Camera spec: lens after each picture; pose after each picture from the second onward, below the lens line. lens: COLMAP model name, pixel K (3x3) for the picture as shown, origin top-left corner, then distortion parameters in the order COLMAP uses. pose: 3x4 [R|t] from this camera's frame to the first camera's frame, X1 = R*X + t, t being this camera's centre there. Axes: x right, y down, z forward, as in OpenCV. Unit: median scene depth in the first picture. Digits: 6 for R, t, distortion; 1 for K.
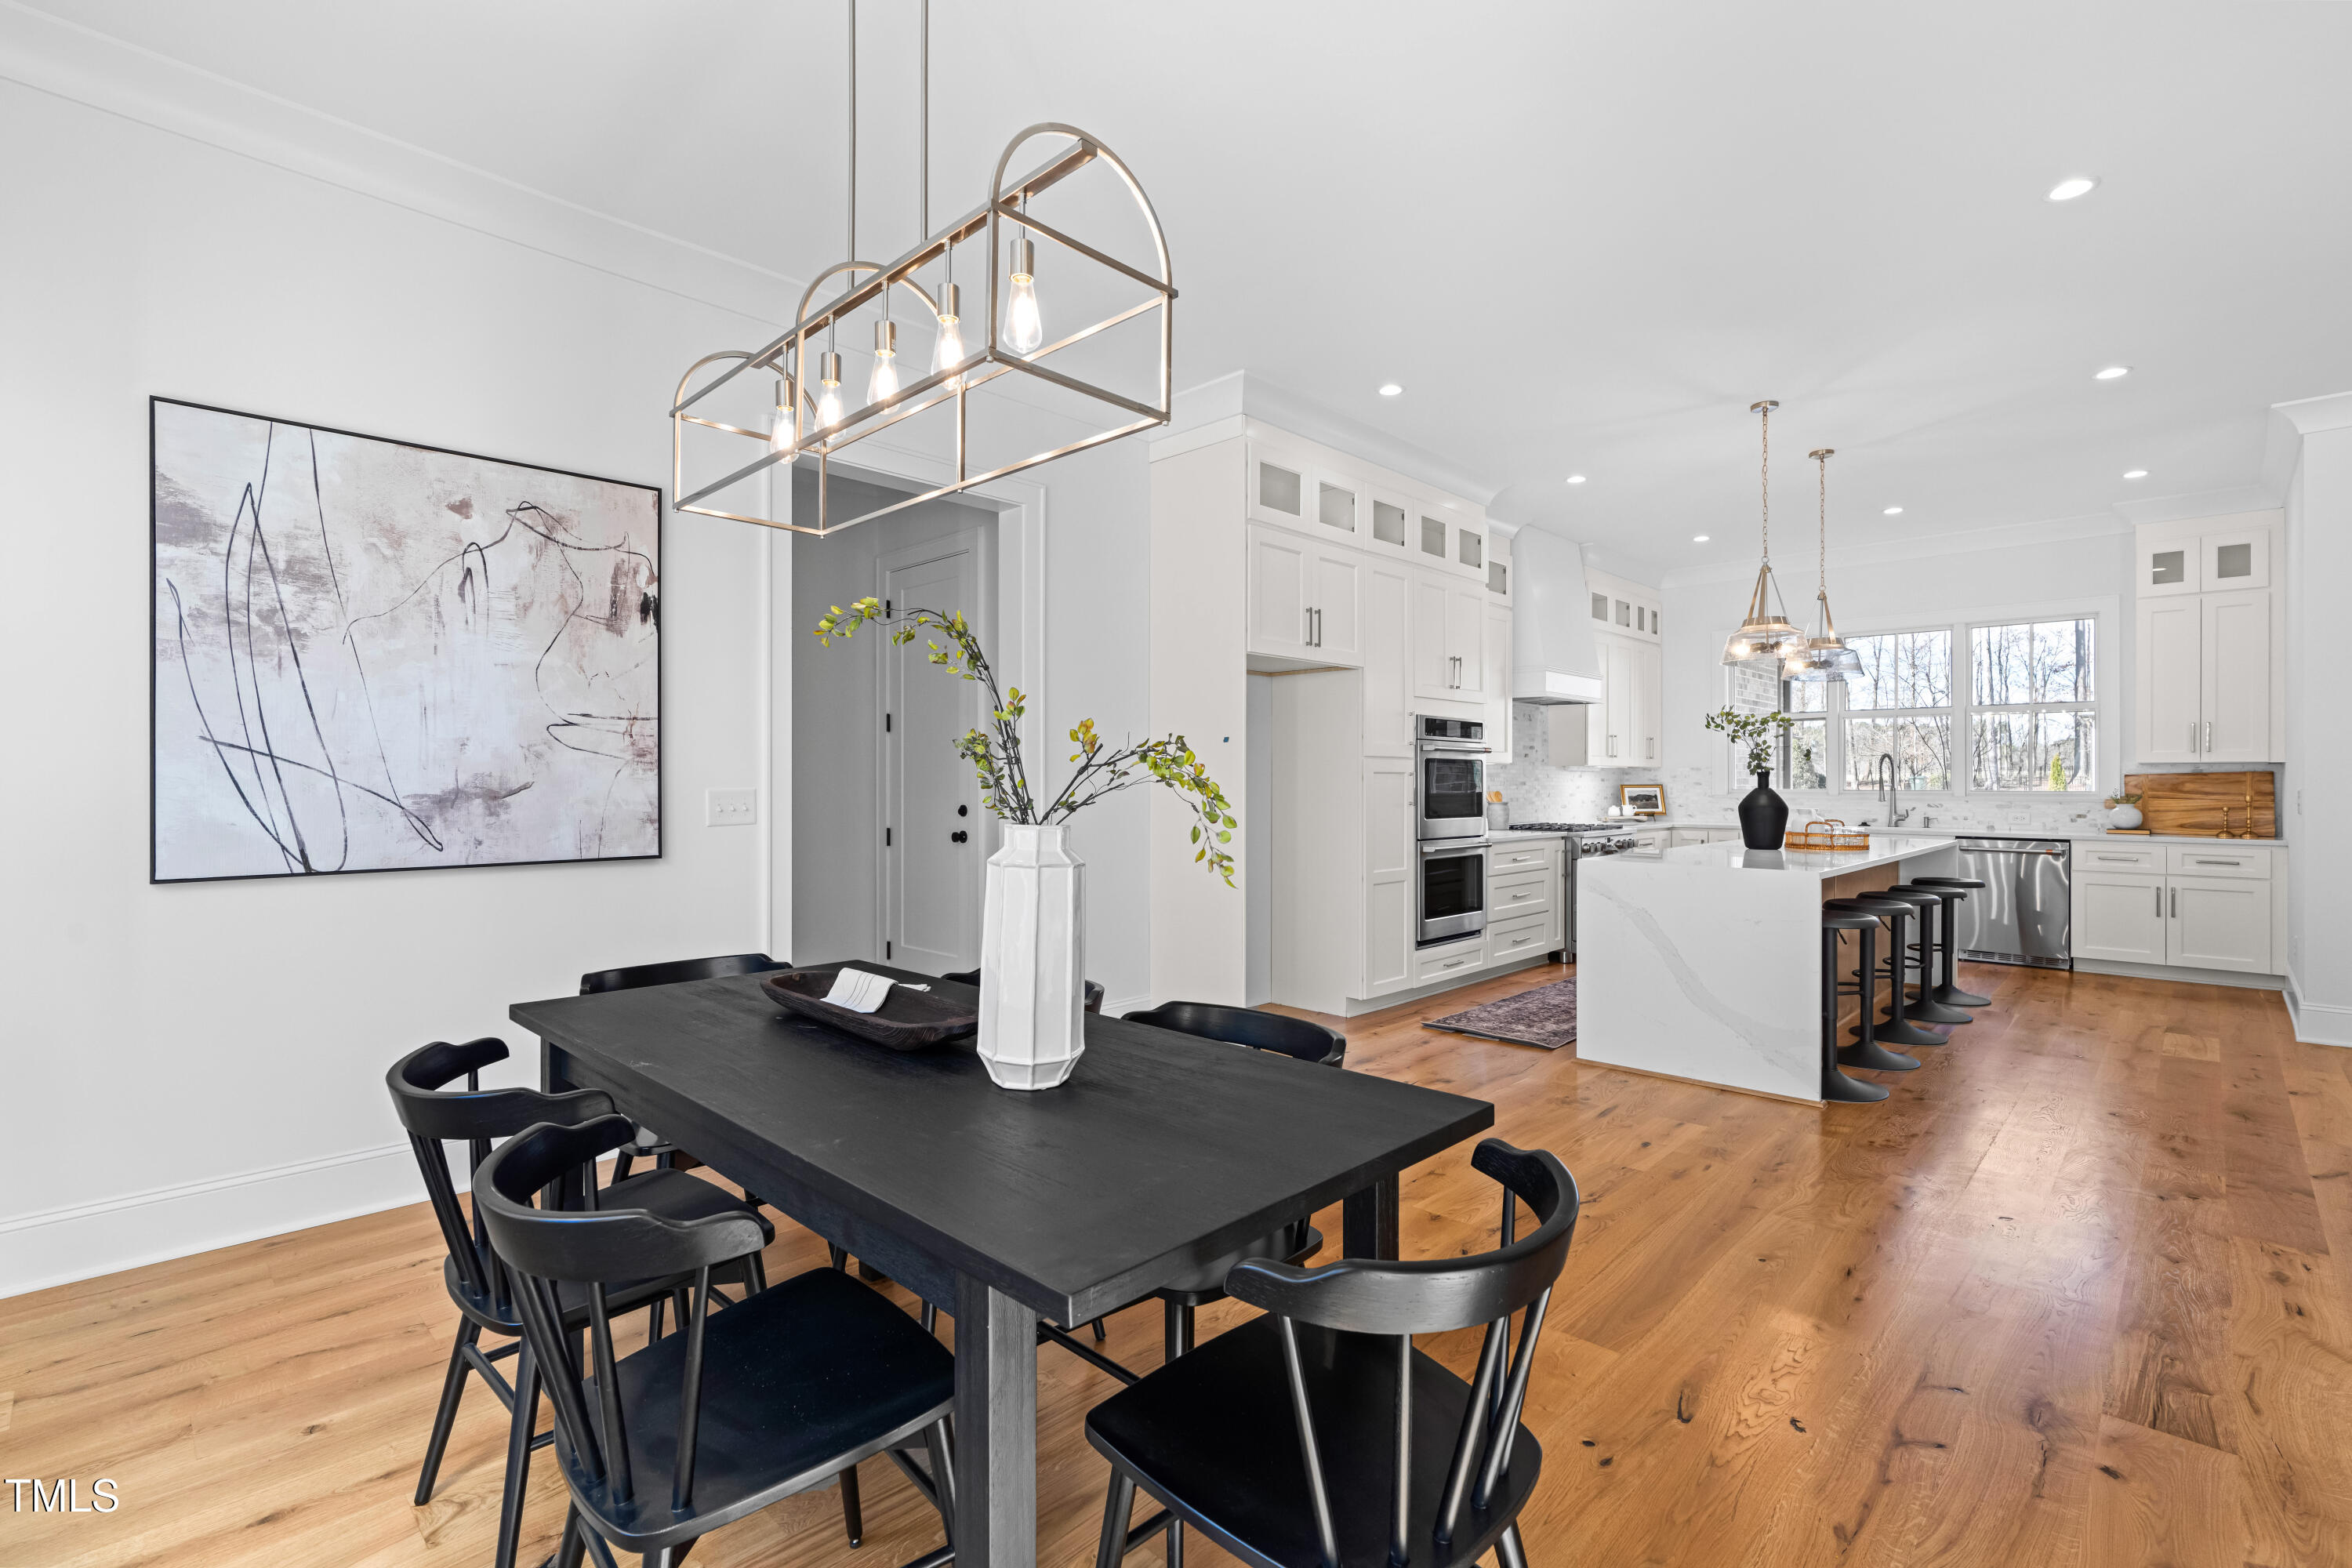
lens RADIAL K [[1060.7, 0, 1180.9], [0, 1060.7, 778.6], [0, 0, 1]] dist [-0.012483, 0.004827]
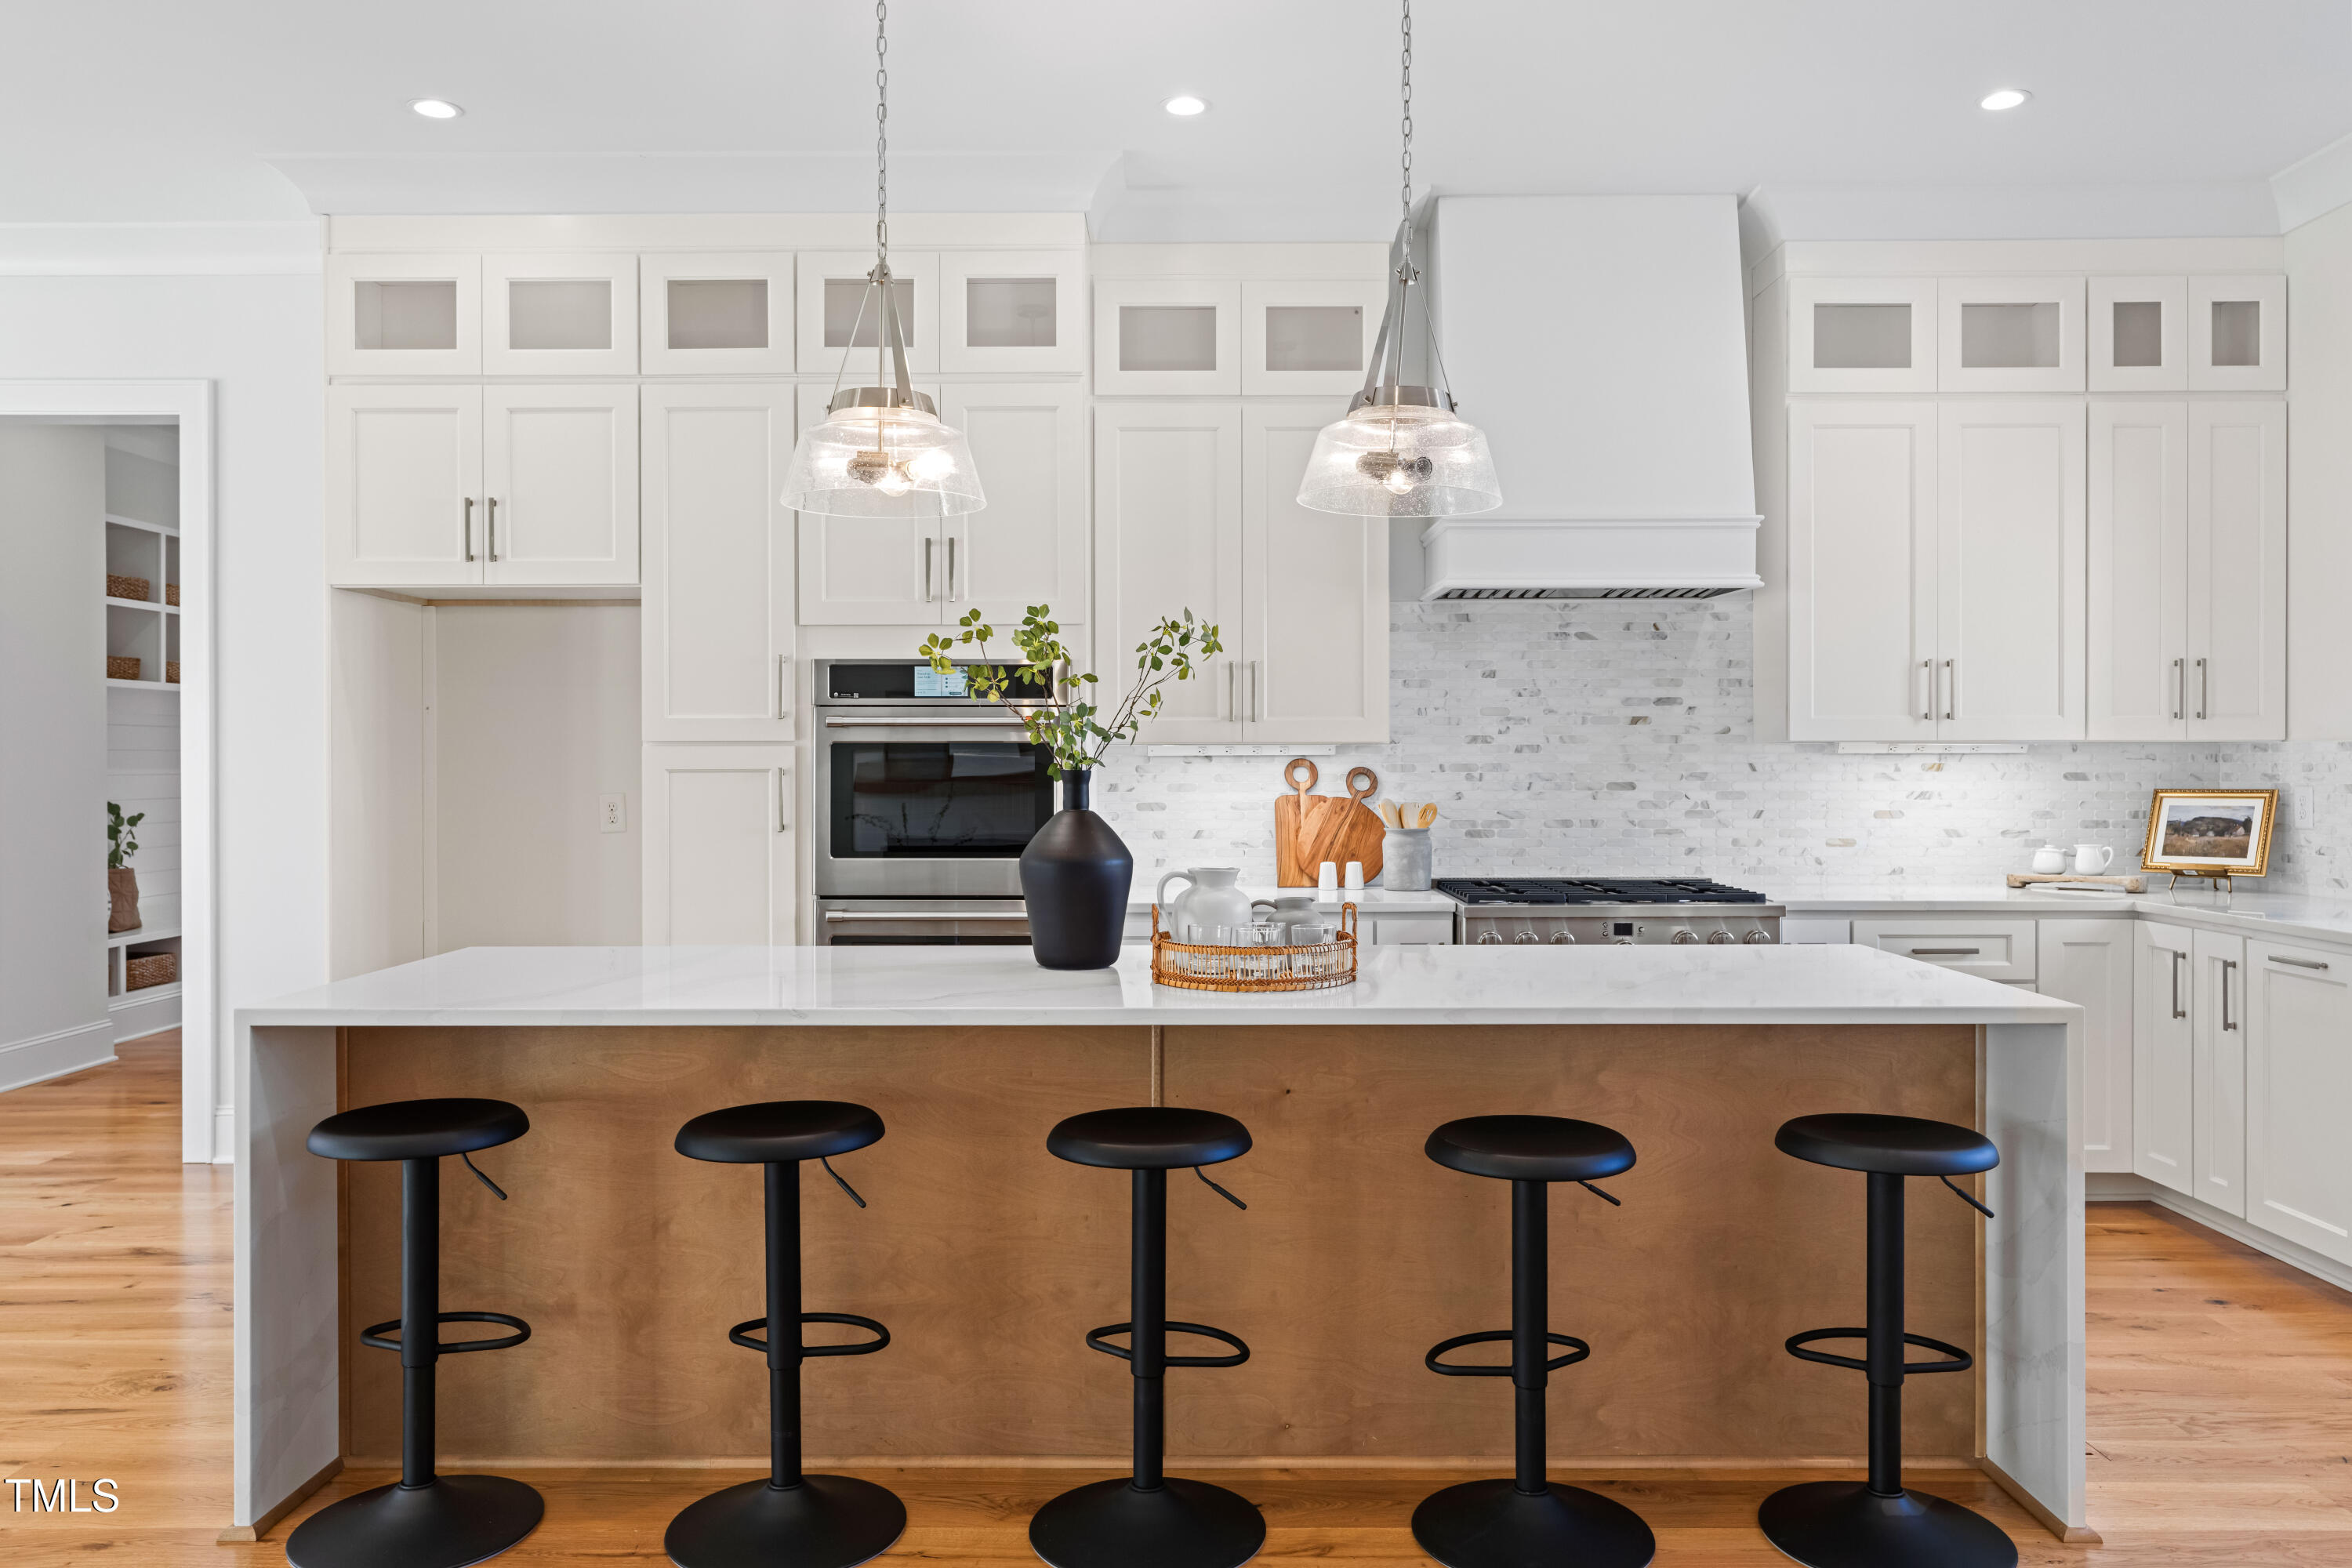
lens RADIAL K [[1700.4, 0, 1177.7], [0, 1700.4, 764.3], [0, 0, 1]] dist [0.000518, 0.004672]
pose [[0.692969, -0.001260, -0.720966, 0.930373], [0.004730, 0.999985, 0.002798, -0.009356], [0.720952, -0.005349, 0.692964, 0.527413]]
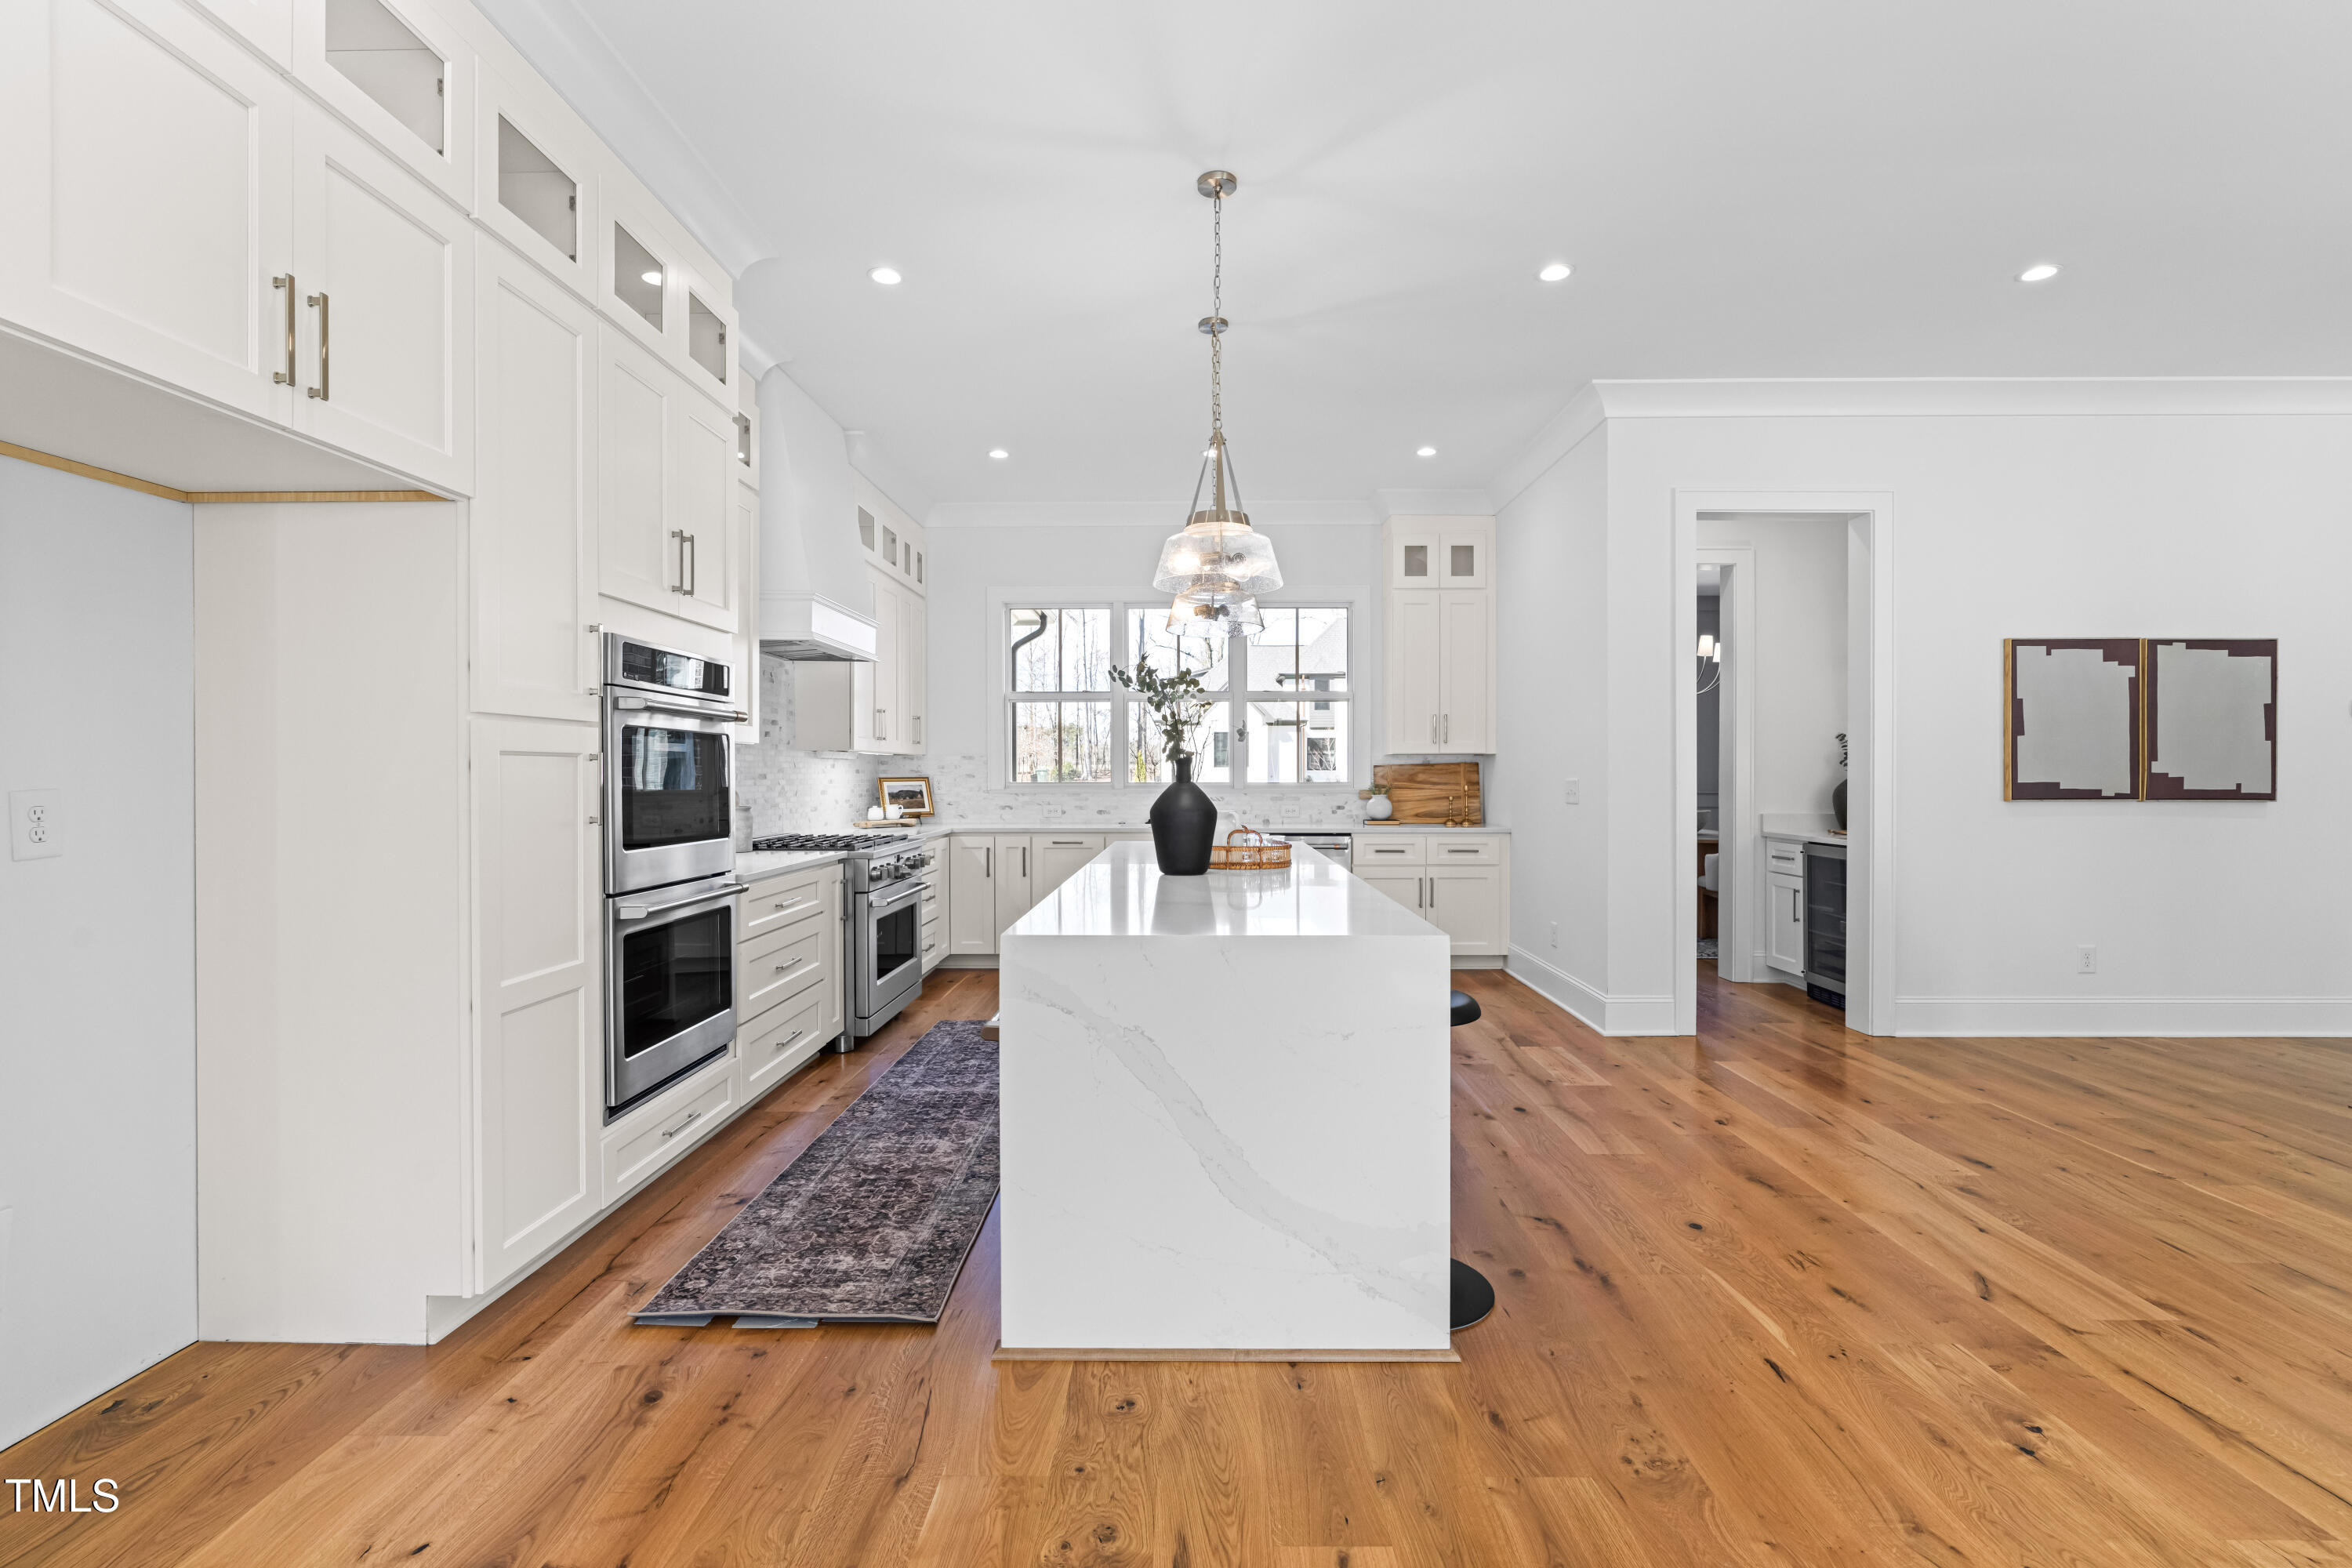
lens RADIAL K [[1060.7, 0, 1180.9], [0, 1060.7, 778.6], [0, 0, 1]] dist [-0.012483, 0.004827]
pose [[0.727159, -0.005273, 0.686449, 0.082282], [0.000565, 0.999975, 0.007082, 0.001883], [-0.686469, -0.004762, 0.727143, 0.463309]]
